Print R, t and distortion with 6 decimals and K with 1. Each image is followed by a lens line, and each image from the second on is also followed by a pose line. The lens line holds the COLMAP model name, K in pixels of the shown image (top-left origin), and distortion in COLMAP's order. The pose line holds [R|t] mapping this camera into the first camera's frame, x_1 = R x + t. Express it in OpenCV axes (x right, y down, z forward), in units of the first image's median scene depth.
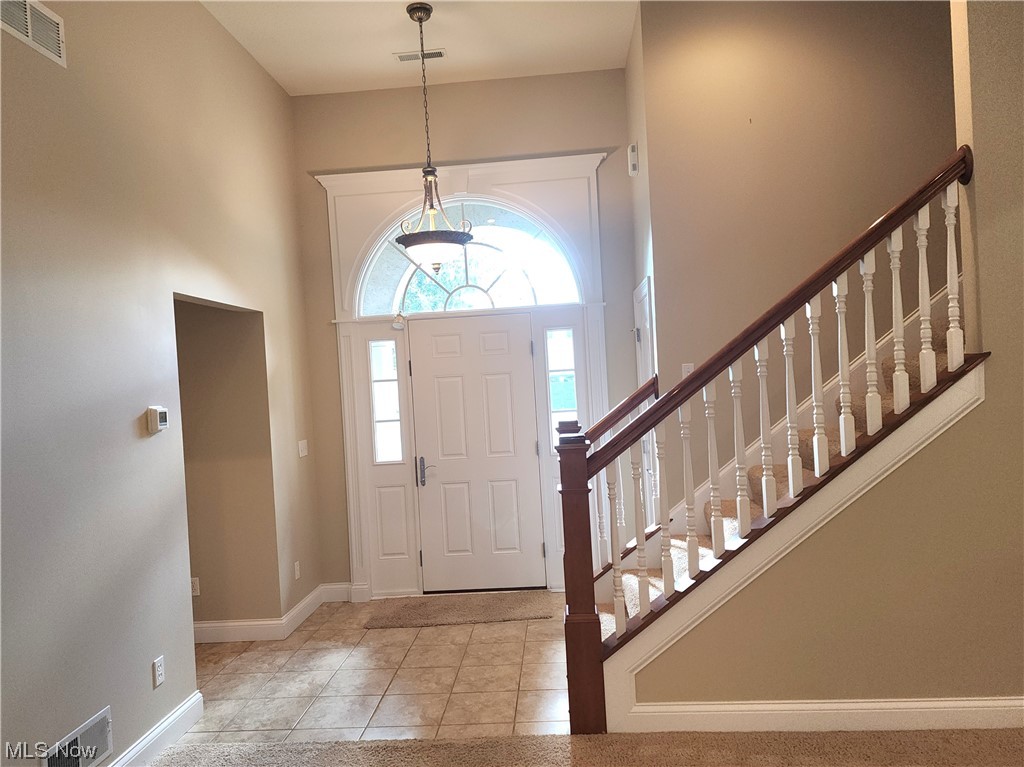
lens RADIAL K [[733.0, 0, 508.0], [0, 733.0, 386.6], [0, 0, 1]] dist [0.038353, -0.002587]
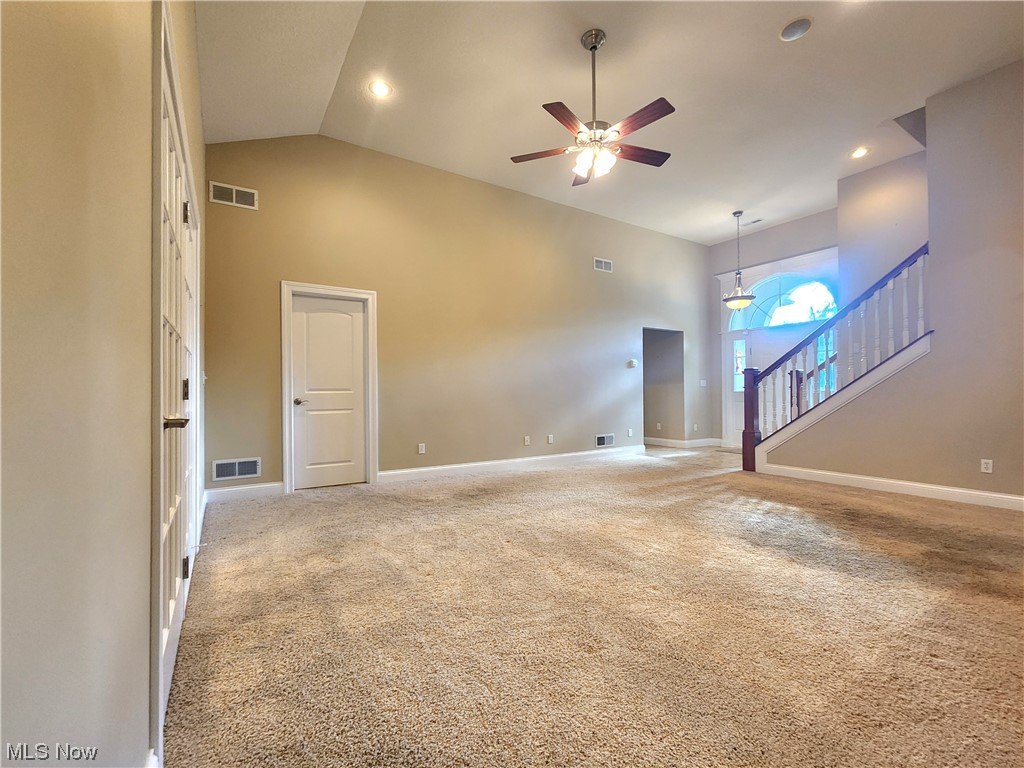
lens RADIAL K [[453.1, 0, 512.0], [0, 453.1, 384.0], [0, 0, 1]] dist [-0.000402, -0.000244]
pose [[0.604006, 0.032954, -0.796298, 0.830375], [-0.030131, 0.999375, 0.018503, 0.110759], [0.796410, 0.012817, 0.604622, -0.707374]]
